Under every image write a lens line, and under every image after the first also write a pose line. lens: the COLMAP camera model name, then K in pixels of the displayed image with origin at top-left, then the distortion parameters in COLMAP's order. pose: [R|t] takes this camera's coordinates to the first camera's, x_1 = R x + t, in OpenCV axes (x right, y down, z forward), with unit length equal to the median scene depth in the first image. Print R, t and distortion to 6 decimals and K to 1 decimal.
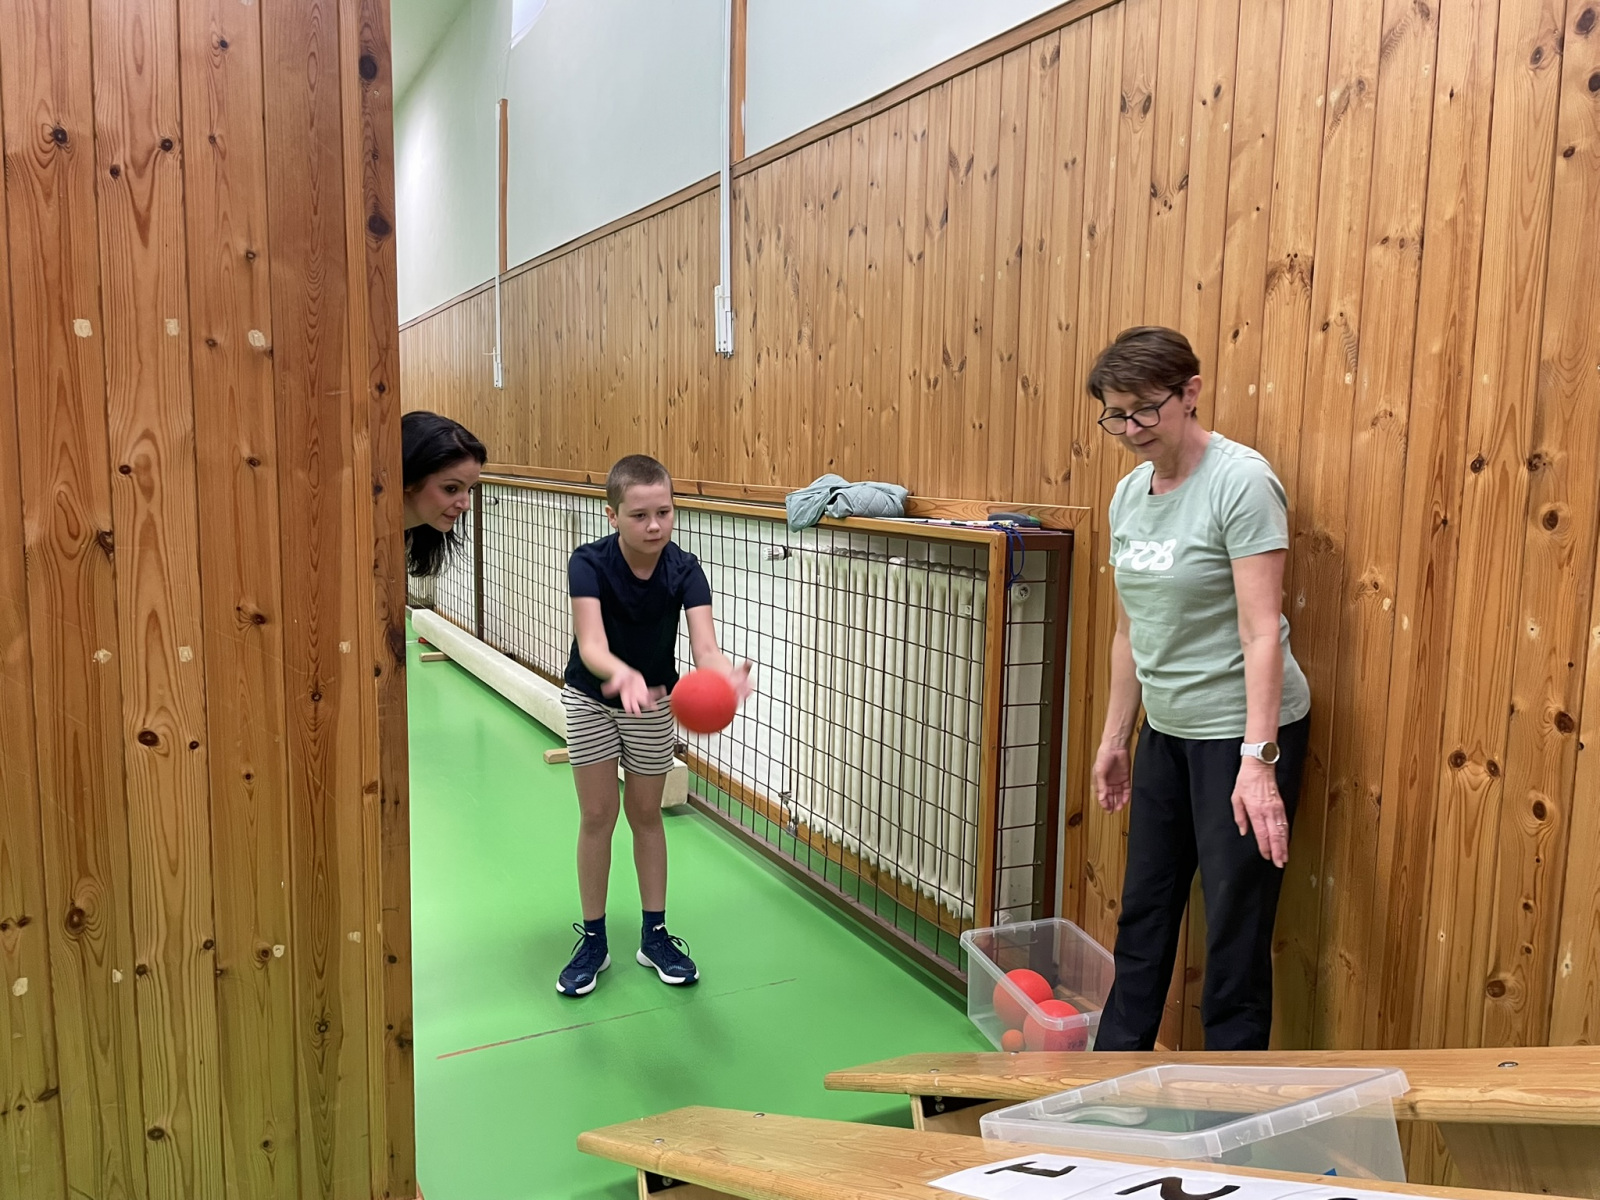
lens RADIAL K [[1199.4, 0, 811.1], [0, 1199.4, 612.5], [0, 0, 1]] dist [0.097175, -0.126221]
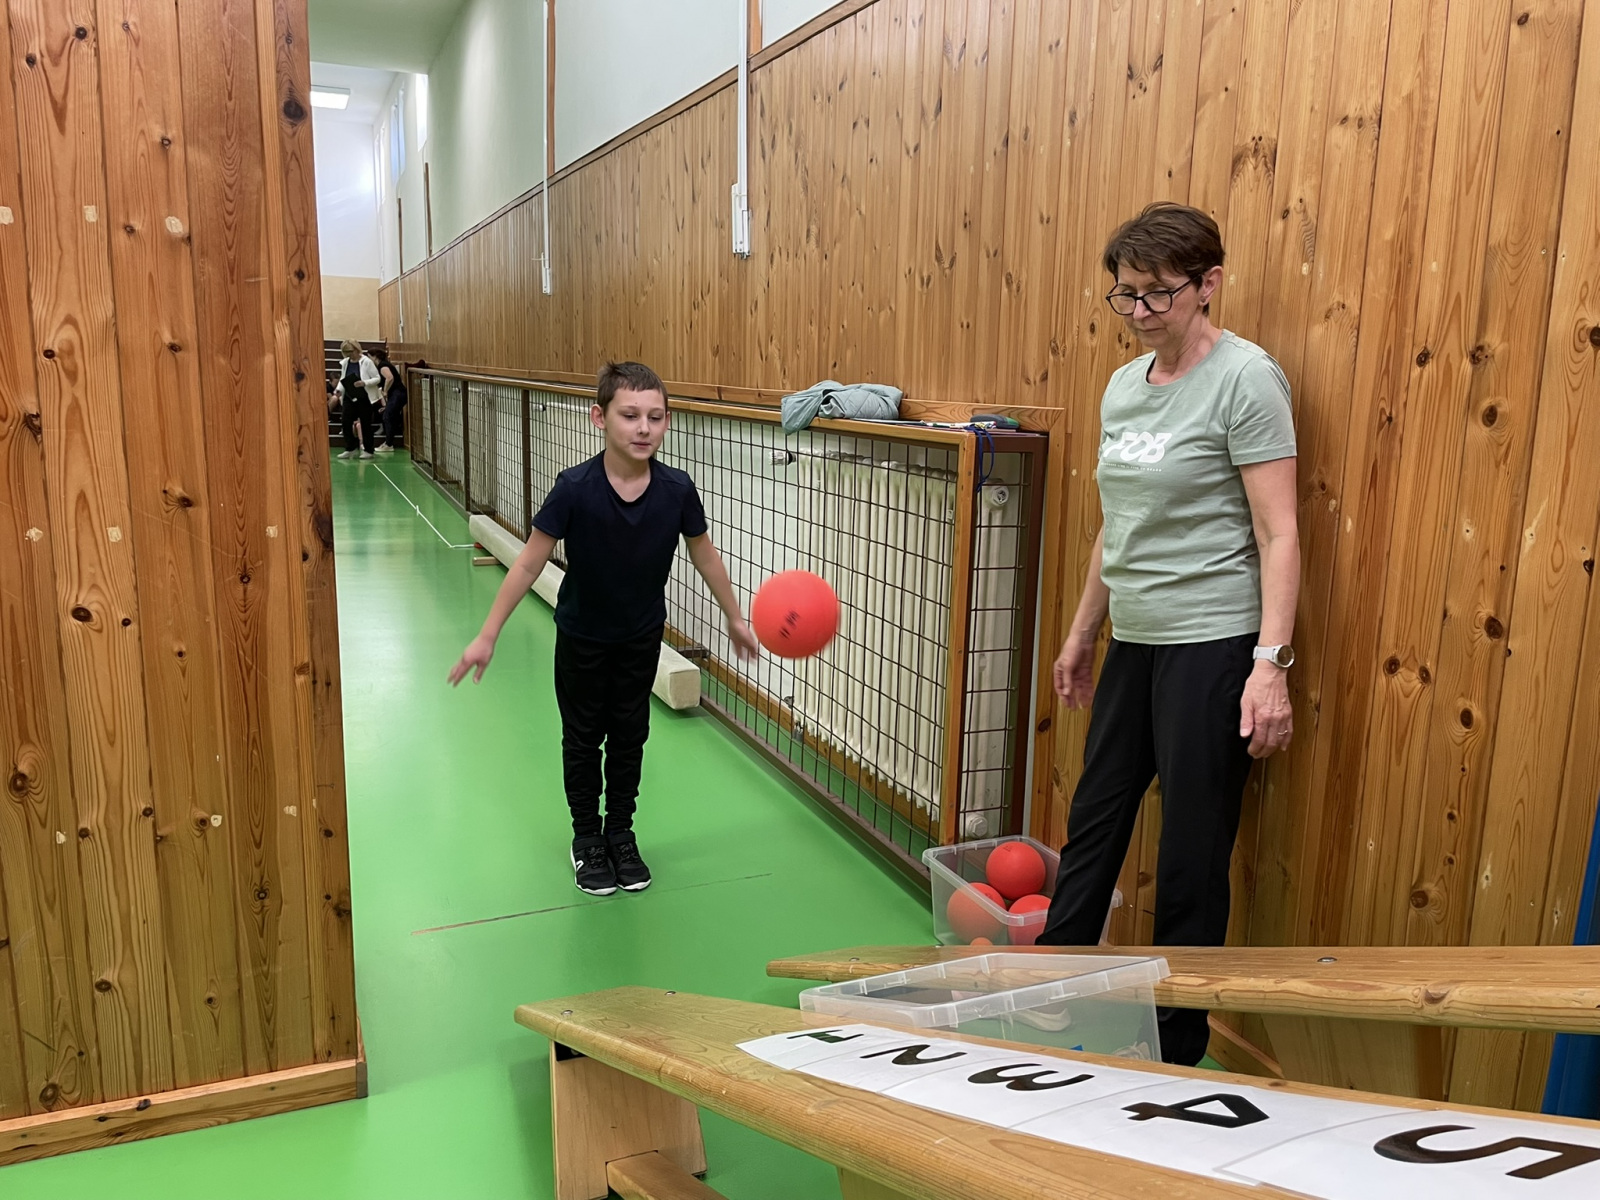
lens RADIAL K [[1200.8, 0, 810.5], [0, 1200.8, 600.2], [0, 0, 1]] dist [0.095549, -0.122604]
pose [[0.997206, 0.018841, -0.072279, 0.136060], [-0.014533, 0.998112, 0.059680, 0.017027], [0.073267, -0.058463, 0.995597, 0.003341]]
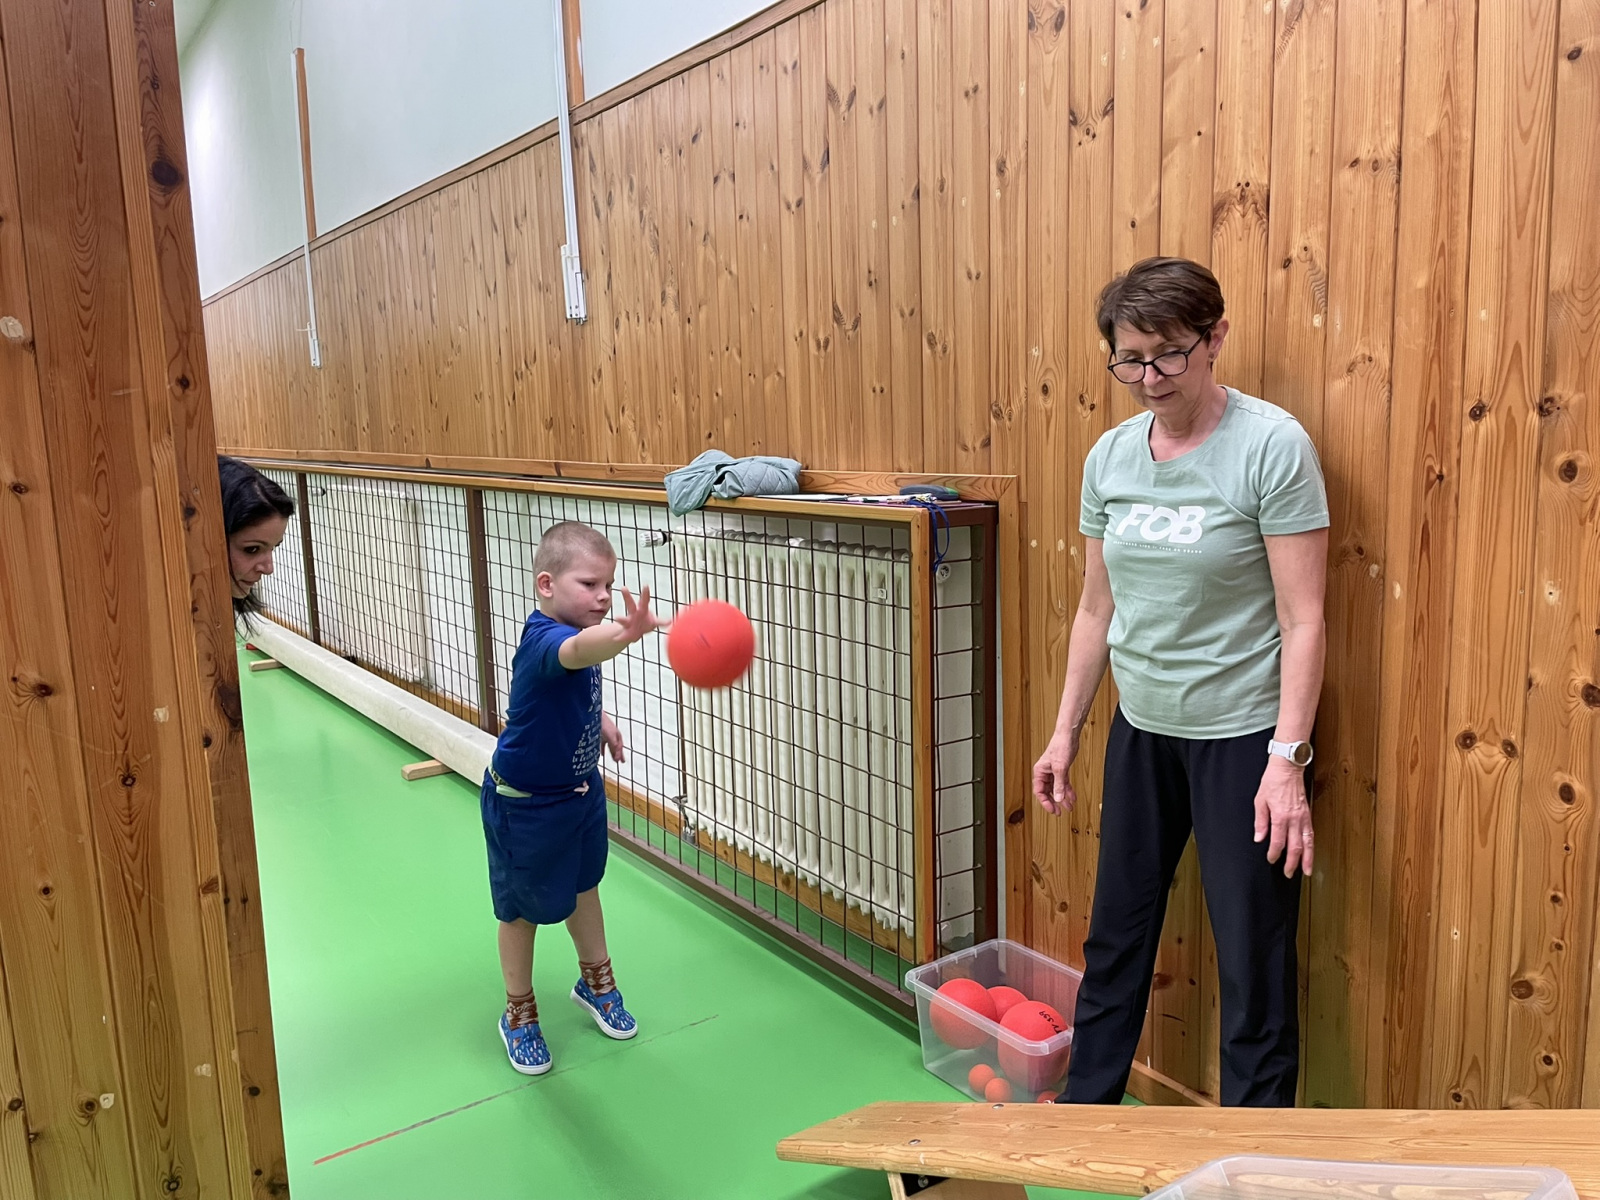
lens RADIAL K [[1202.3, 0, 789.7], [0, 1202.3, 605.7], [0, 0, 1]] dist [0.096687, -0.126237]
pose [[0.991928, -0.066534, 0.107949, -0.056590], [0.063745, 0.997542, 0.029087, -0.036462], [-0.109619, -0.021971, 0.993731, 0.157106]]
